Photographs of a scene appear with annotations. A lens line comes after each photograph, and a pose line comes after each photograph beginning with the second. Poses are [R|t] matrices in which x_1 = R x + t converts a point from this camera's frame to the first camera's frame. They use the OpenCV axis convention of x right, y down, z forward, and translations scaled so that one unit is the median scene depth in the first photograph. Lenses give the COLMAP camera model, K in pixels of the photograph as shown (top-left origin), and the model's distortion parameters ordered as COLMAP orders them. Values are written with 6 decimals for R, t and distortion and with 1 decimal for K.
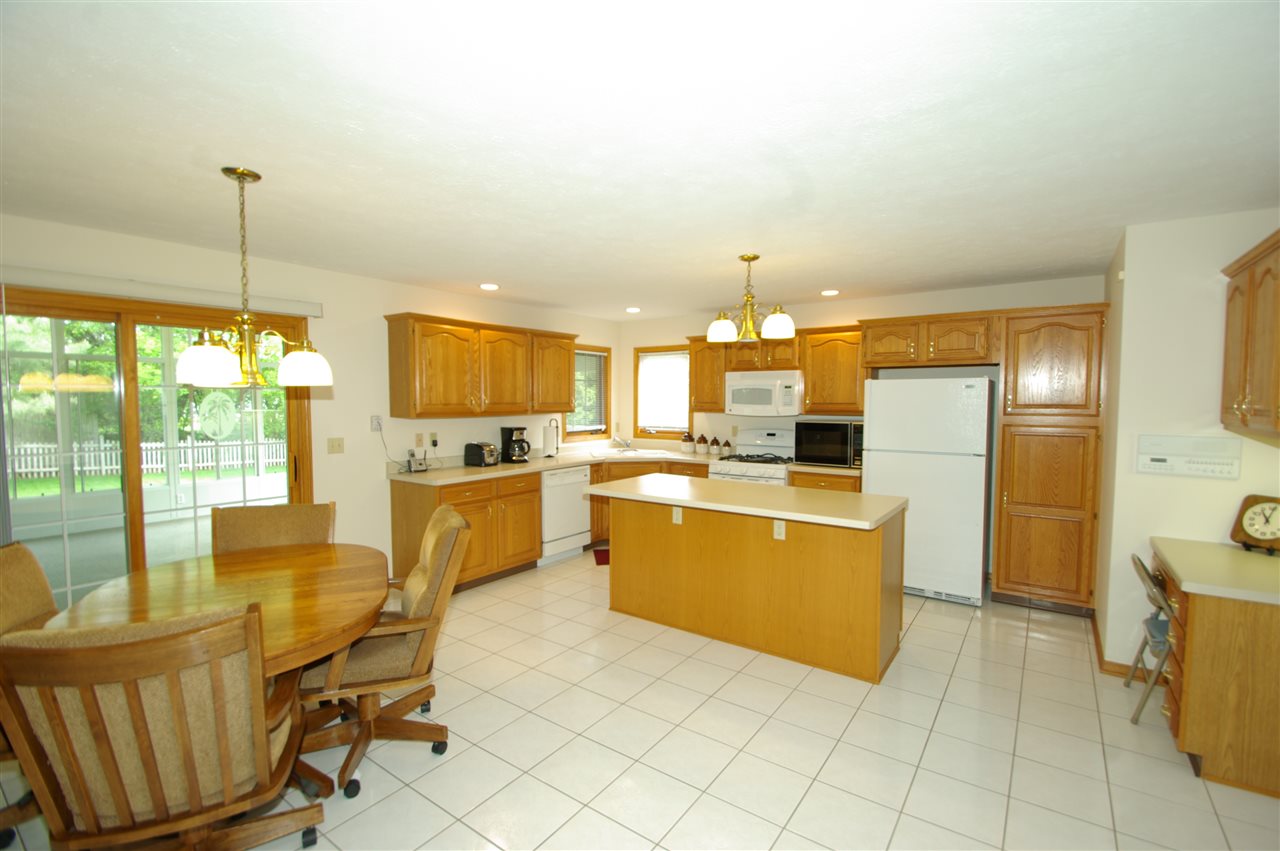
lens RADIAL K [[566.6, 0, 647.6], [0, 566.6, 431.3], [0, 0, 1]] dist [-0.002089, -0.010408]
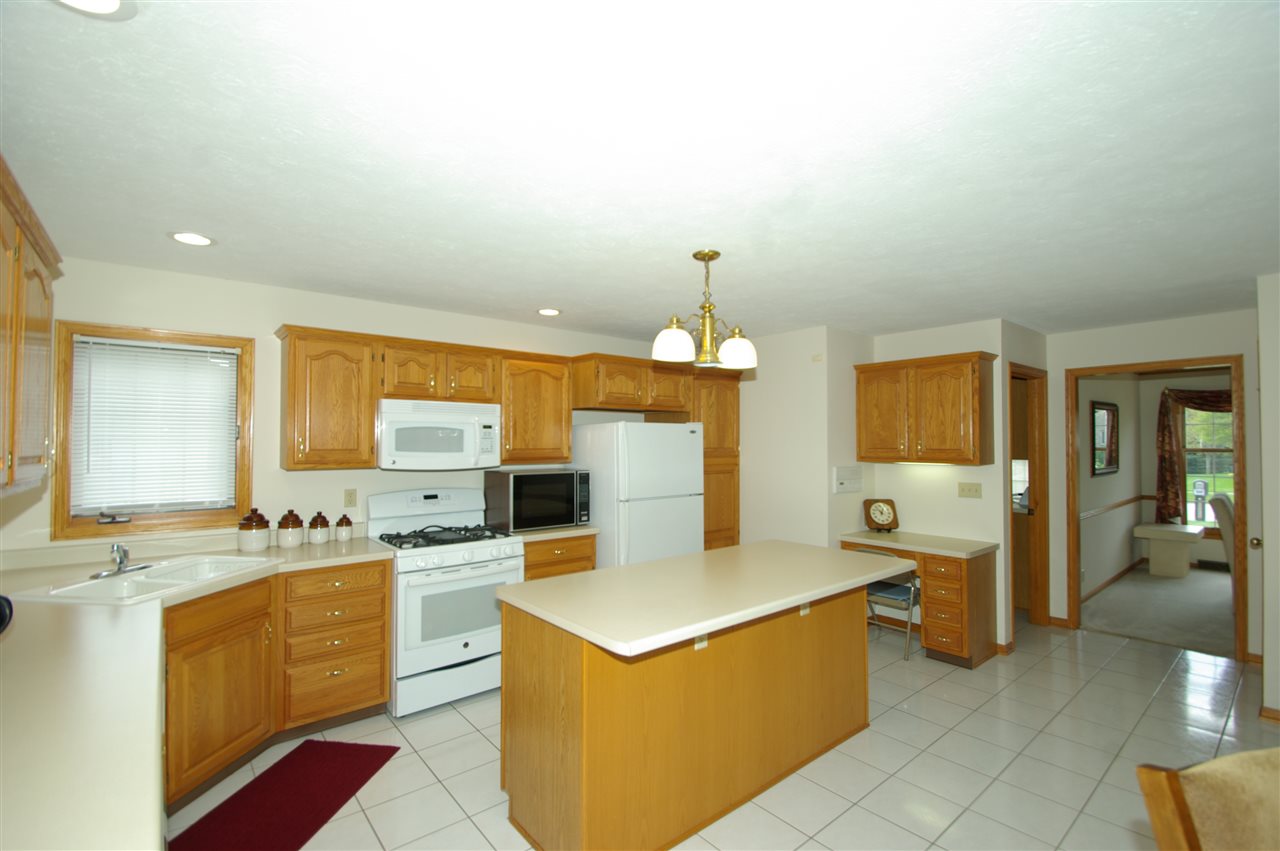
lens RADIAL K [[566.6, 0, 635.3], [0, 566.6, 429.3], [0, 0, 1]] dist [-0.002089, -0.010408]
pose [[0.254628, 0.023255, 0.966759, -0.458082], [0.057501, 0.997578, -0.039141, -0.042156], [-0.965328, 0.065556, 0.252674, 0.742986]]
